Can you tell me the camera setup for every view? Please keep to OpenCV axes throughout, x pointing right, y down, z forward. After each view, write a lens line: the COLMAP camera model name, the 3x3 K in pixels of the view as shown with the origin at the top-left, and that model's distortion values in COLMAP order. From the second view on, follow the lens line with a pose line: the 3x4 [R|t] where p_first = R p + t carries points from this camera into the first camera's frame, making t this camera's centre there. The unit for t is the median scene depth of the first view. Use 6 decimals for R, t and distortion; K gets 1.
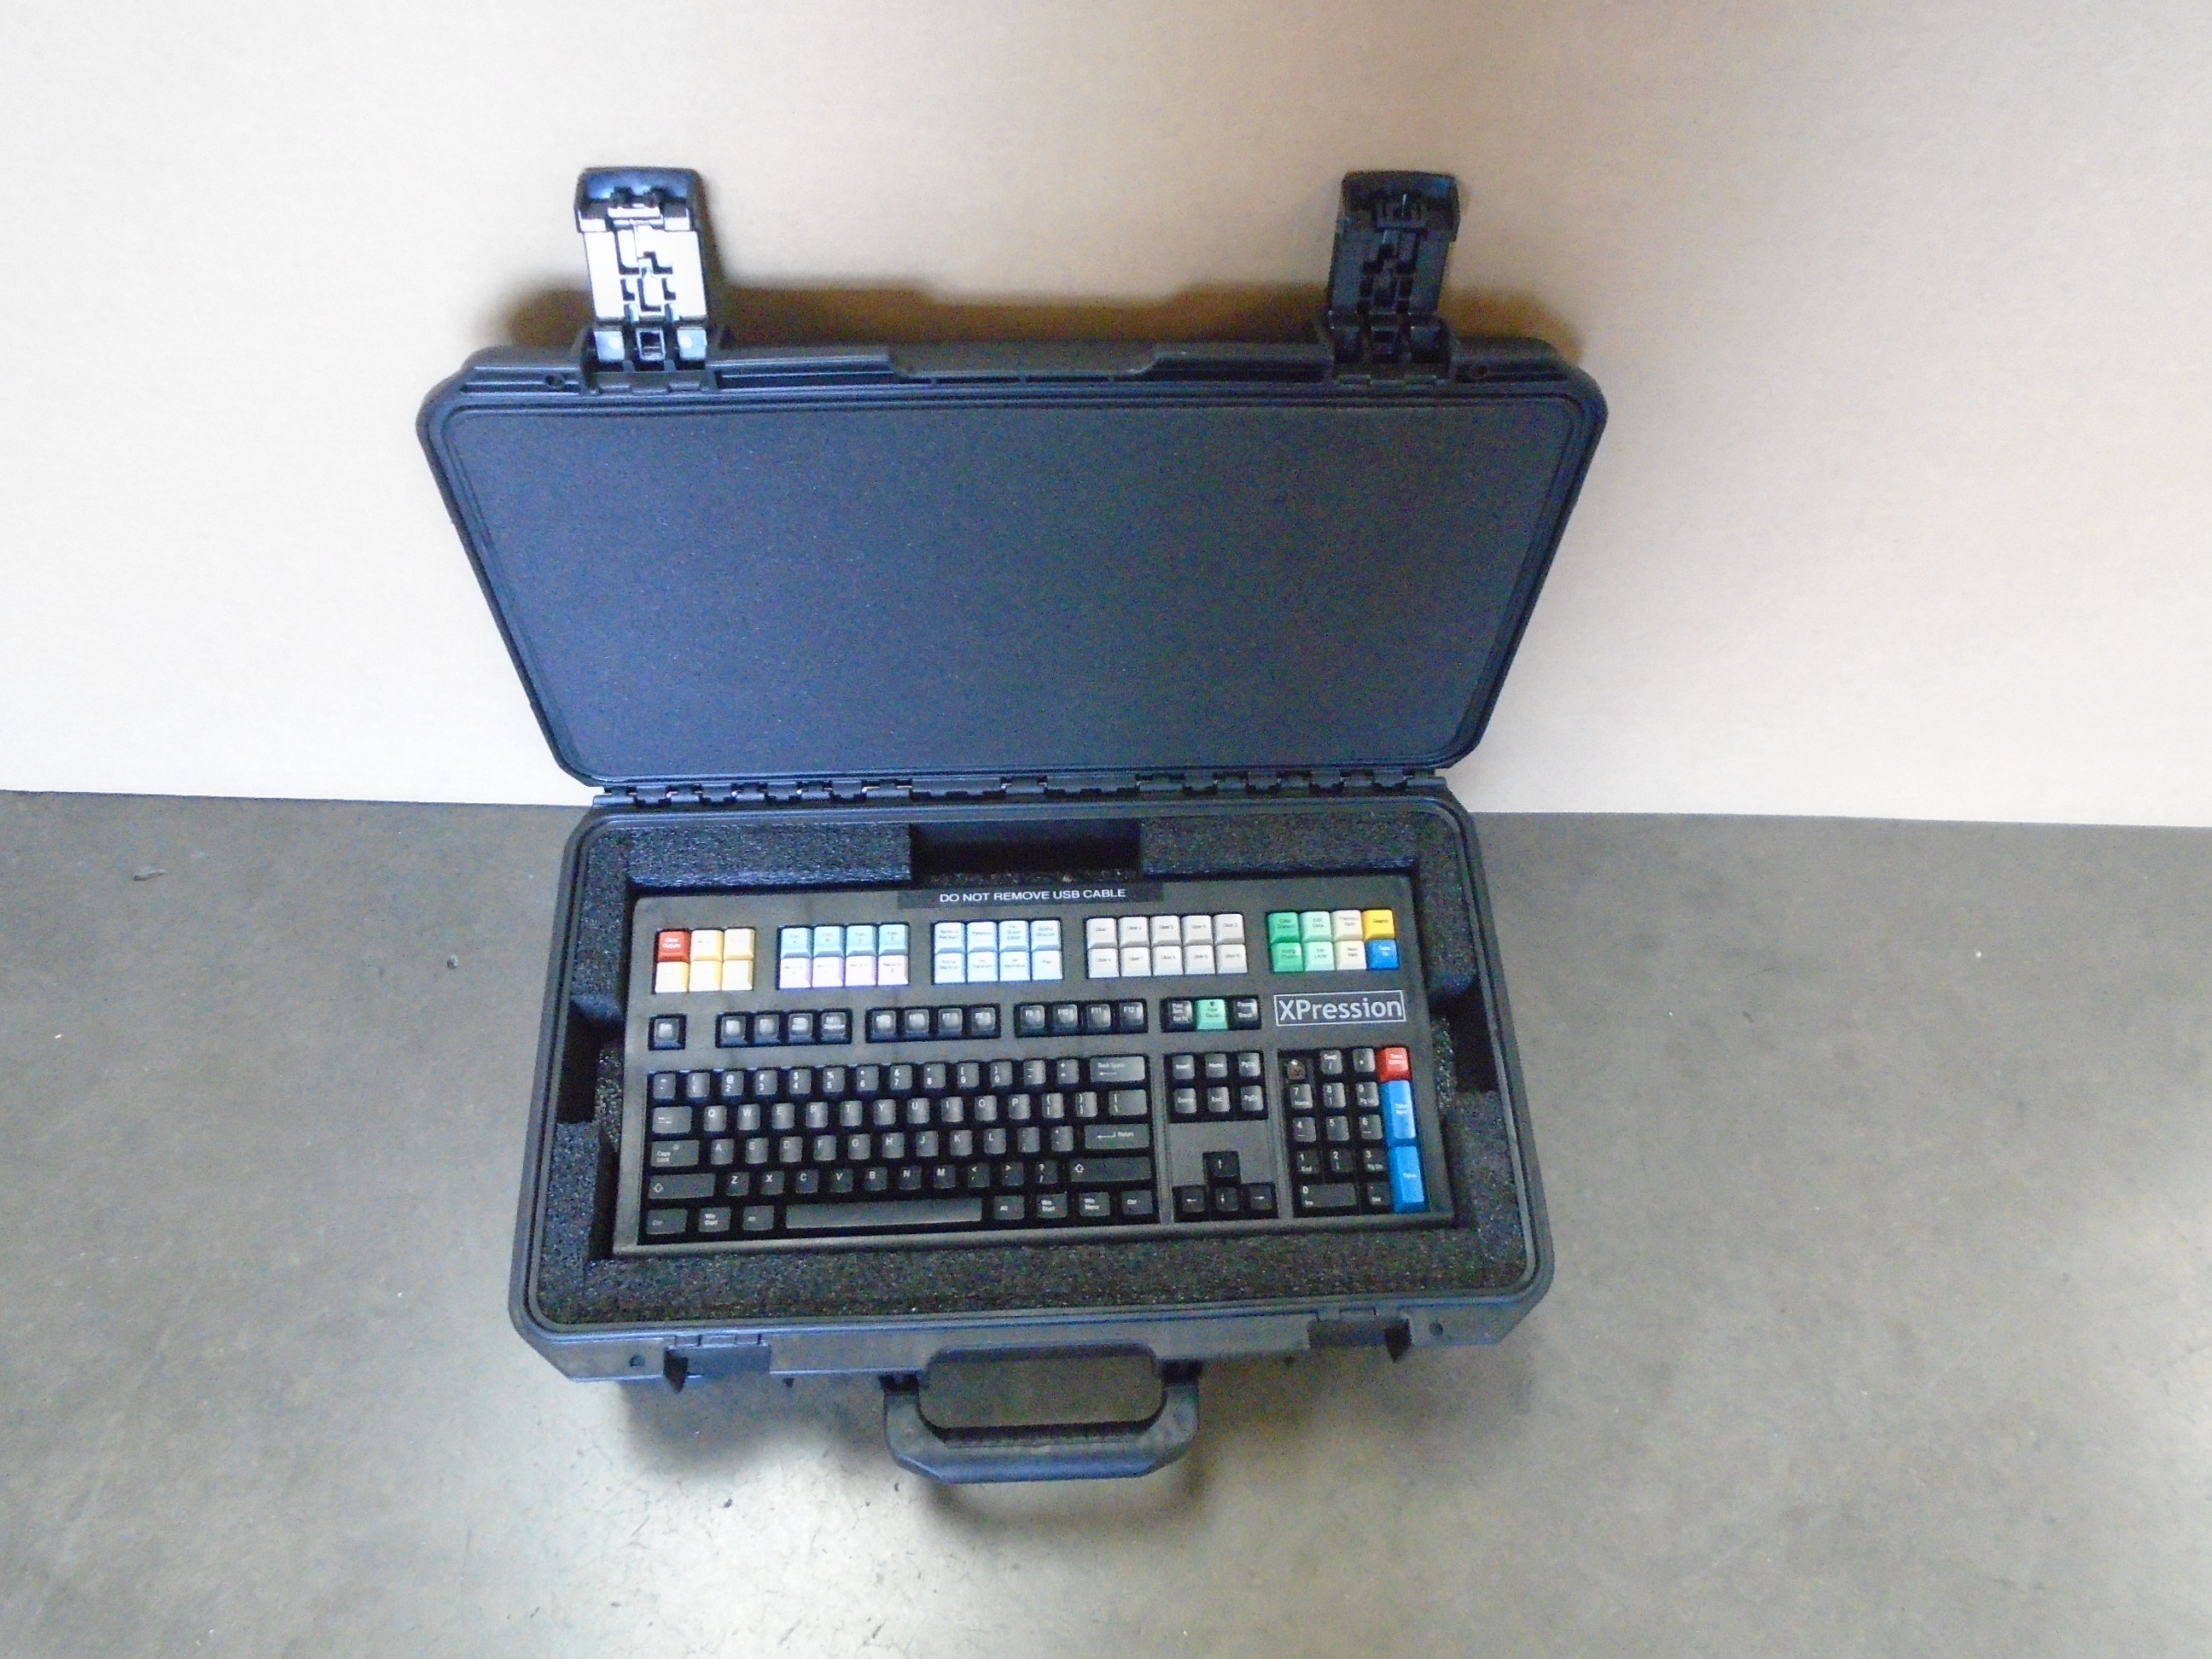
lens RADIAL K [[1718.8, 0, 1108.0], [0, 1718.8, 821.6], [0, 0, 1]] dist [-0.019499, 0.018986]
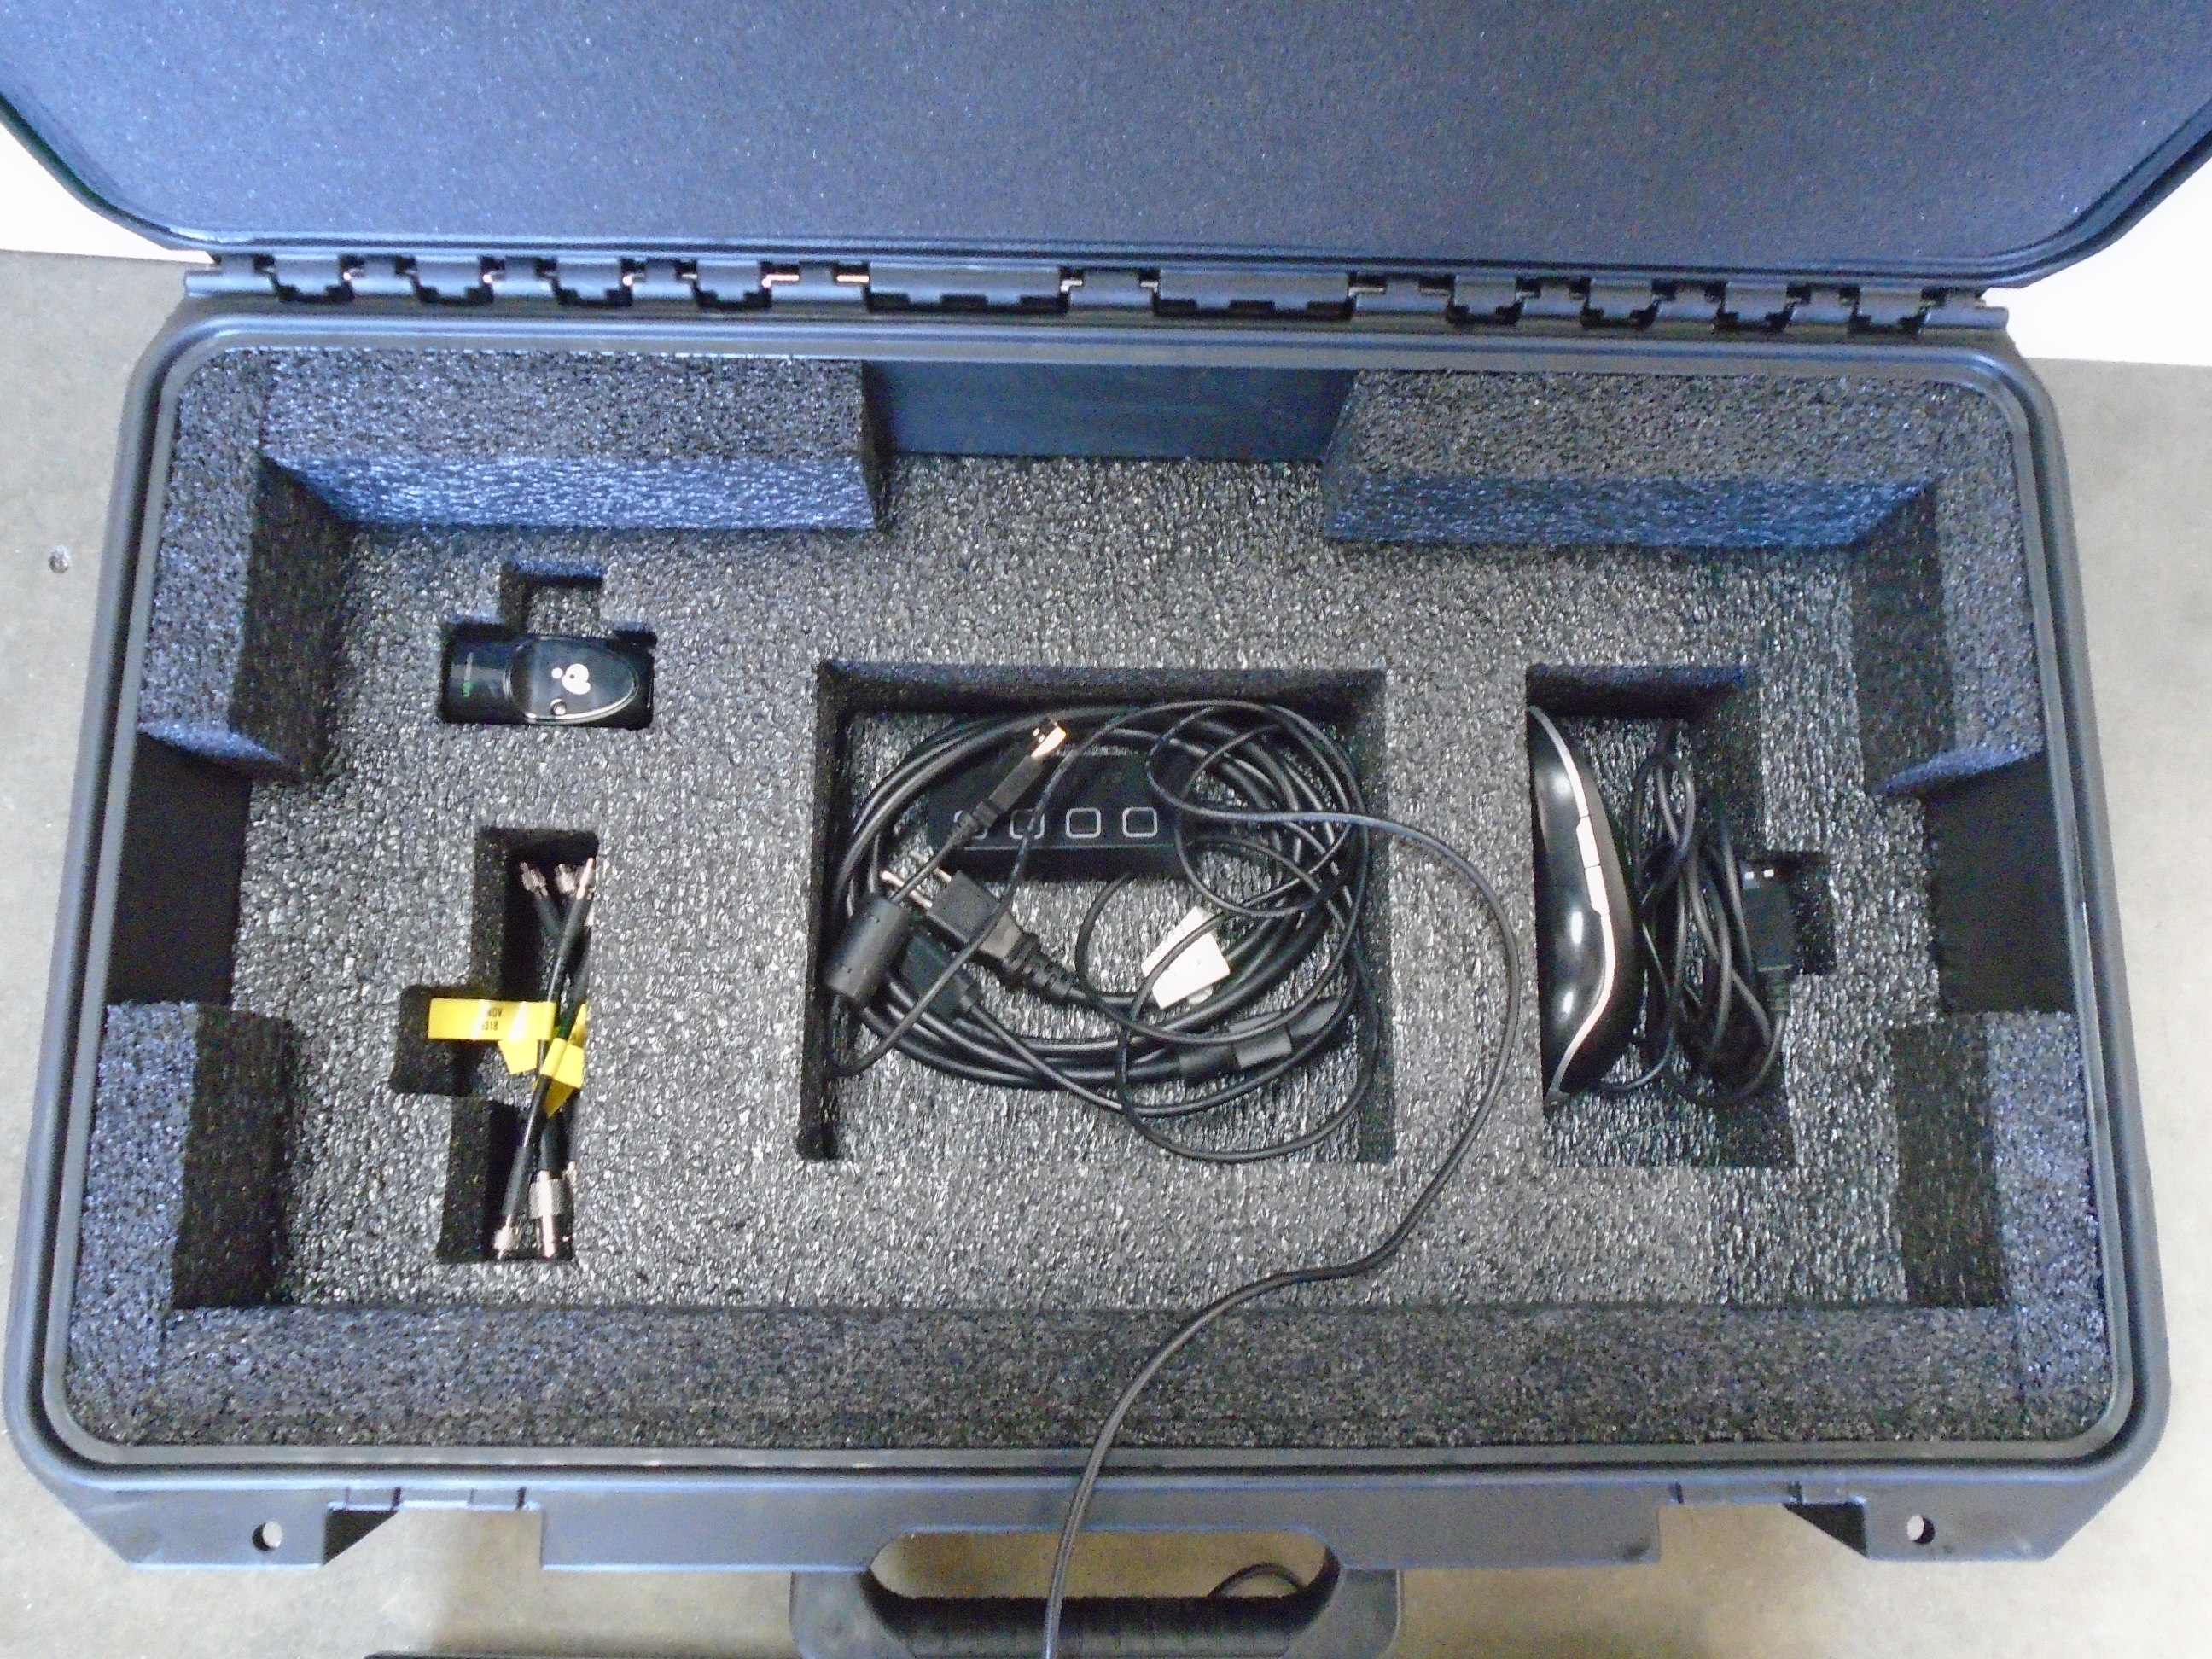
lens RADIAL K [[1718.8, 0, 1103.7], [0, 1718.8, 812.5], [0, 0, 1]] dist [-0.019499, 0.018986]
pose [[0.998654, 0.050099, -0.013441, -0.040006], [-0.043343, 0.948327, 0.314320, -0.034531], [0.028494, -0.313315, 0.949222, 0.555713]]
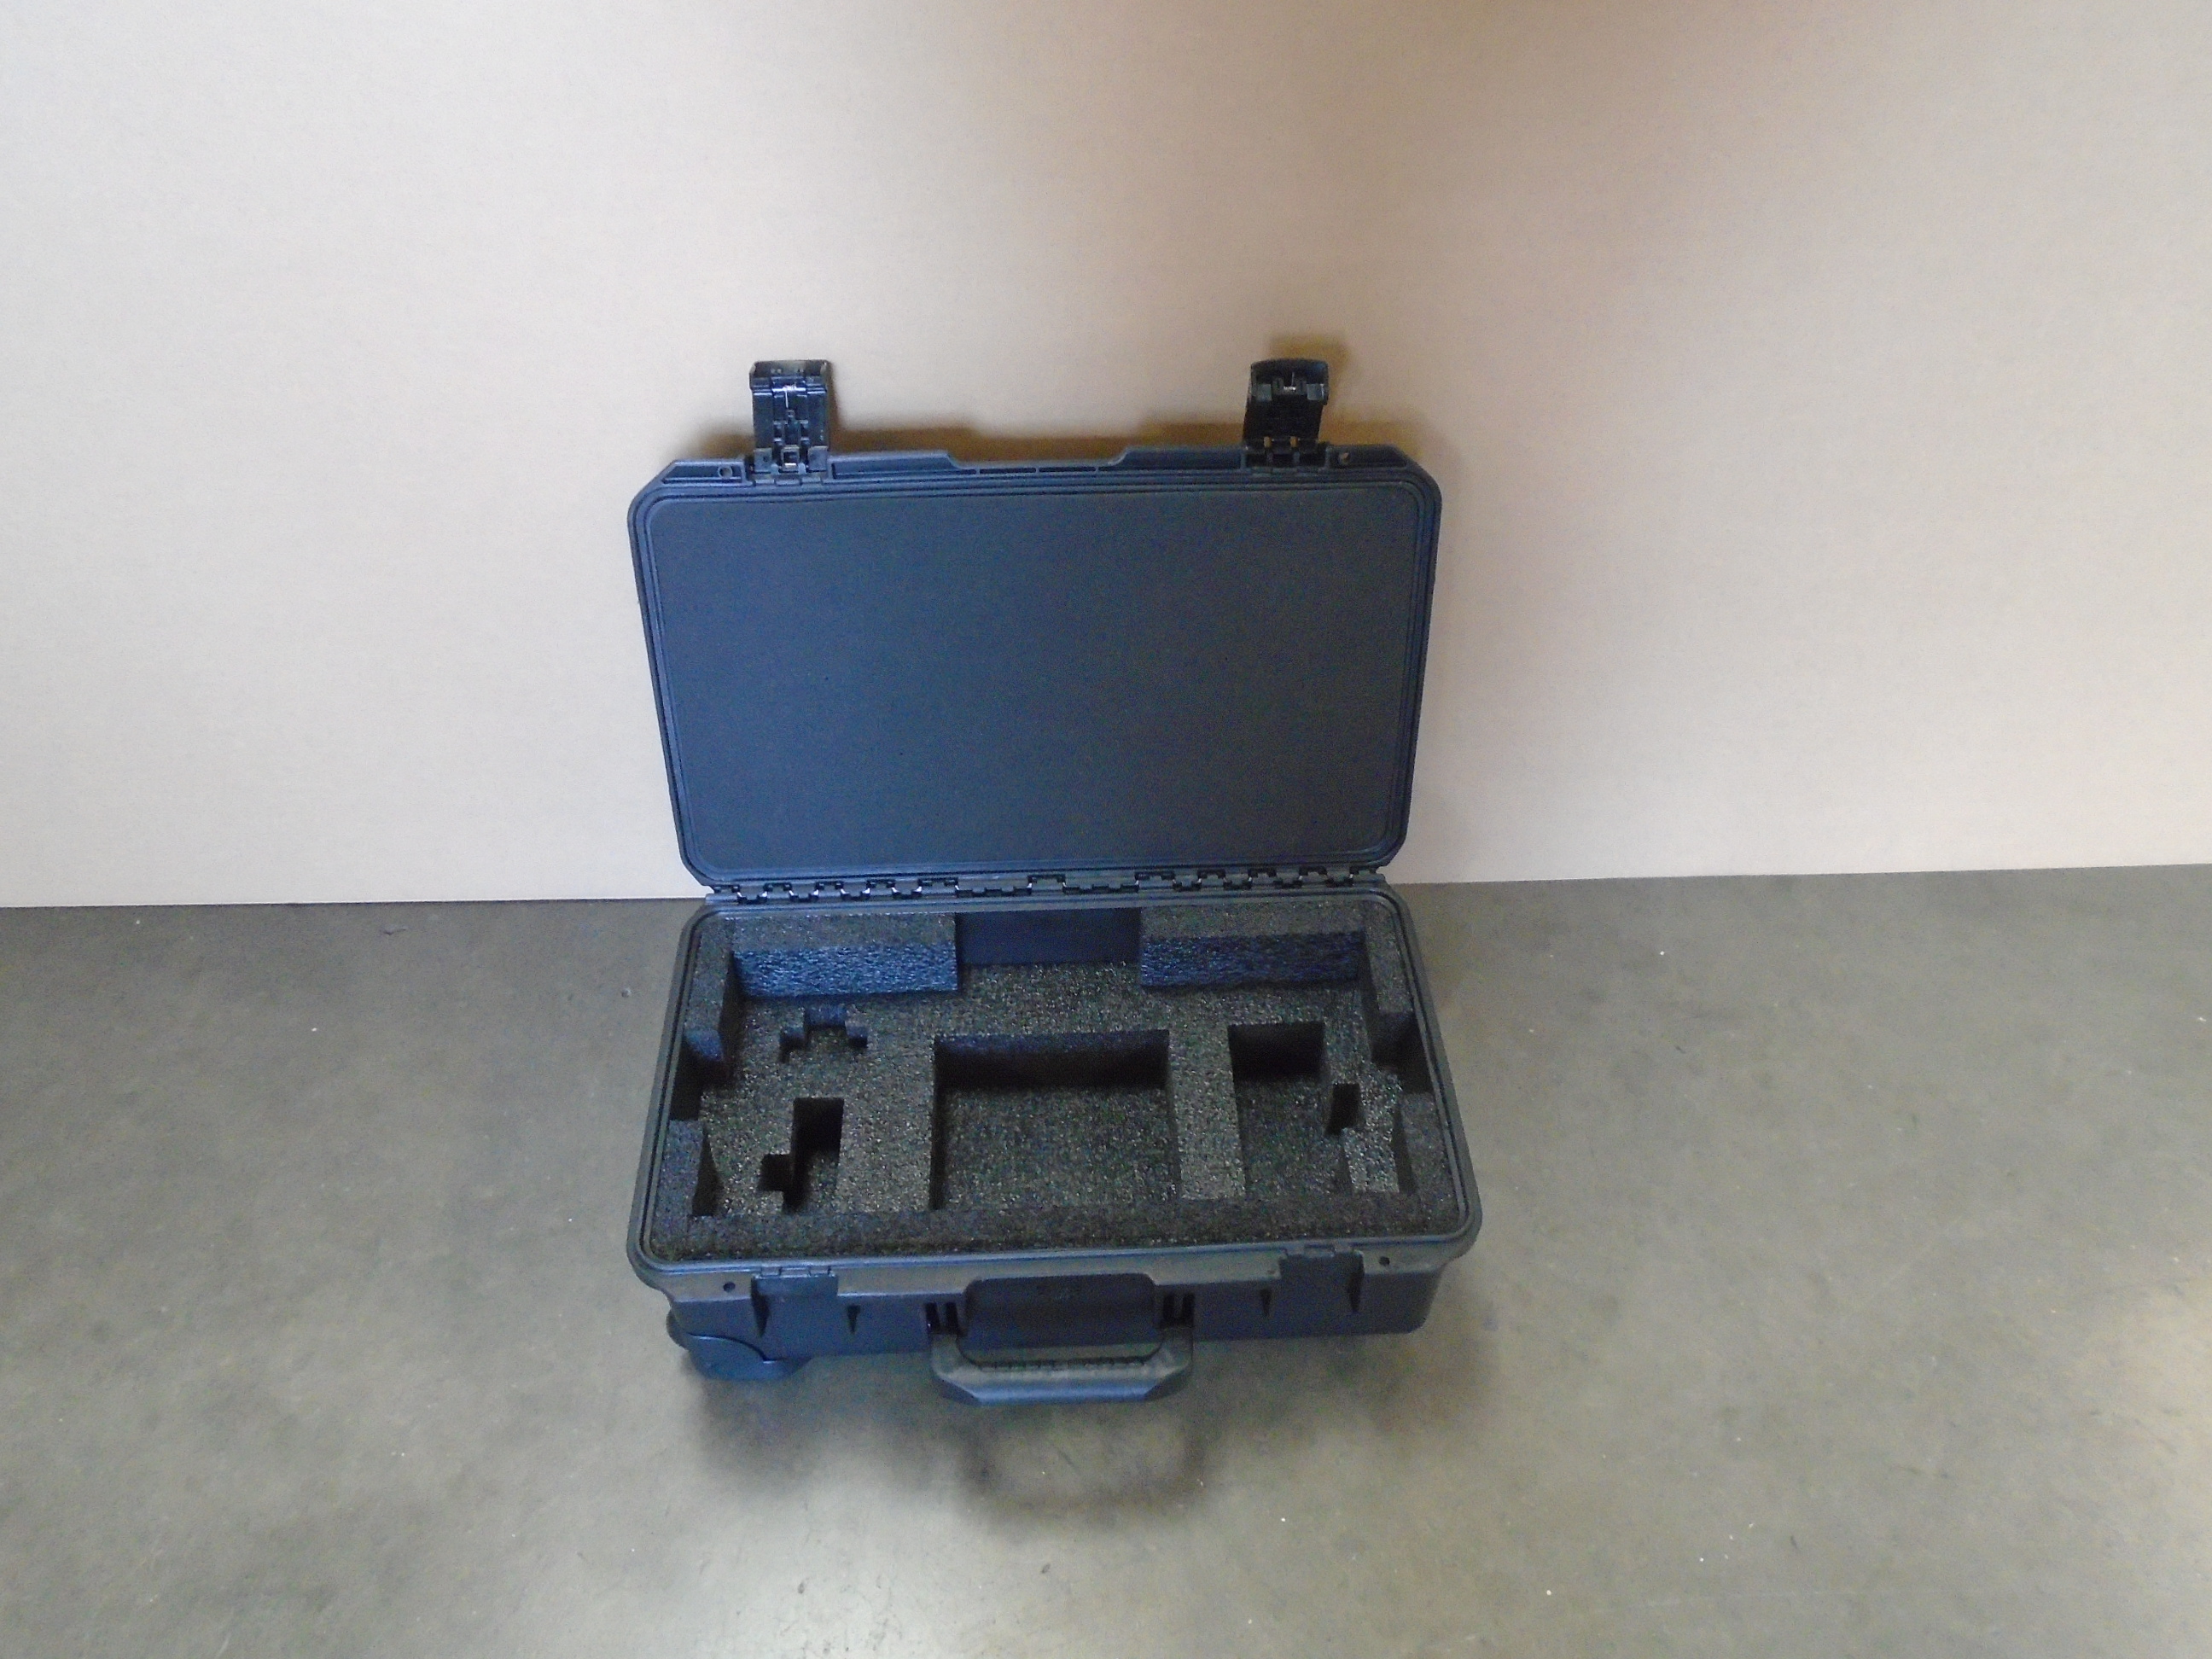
lens RADIAL K [[1718.8, 0, 1111.7], [0, 1718.8, 820.5], [0, 0, 1]] dist [-0.019499, 0.018986]
pose [[0.999607, -0.019901, -0.019730, 0.026345], [0.013814, 0.962493, -0.270954, 0.298601], [0.024382, 0.270575, 0.962390, -0.238512]]
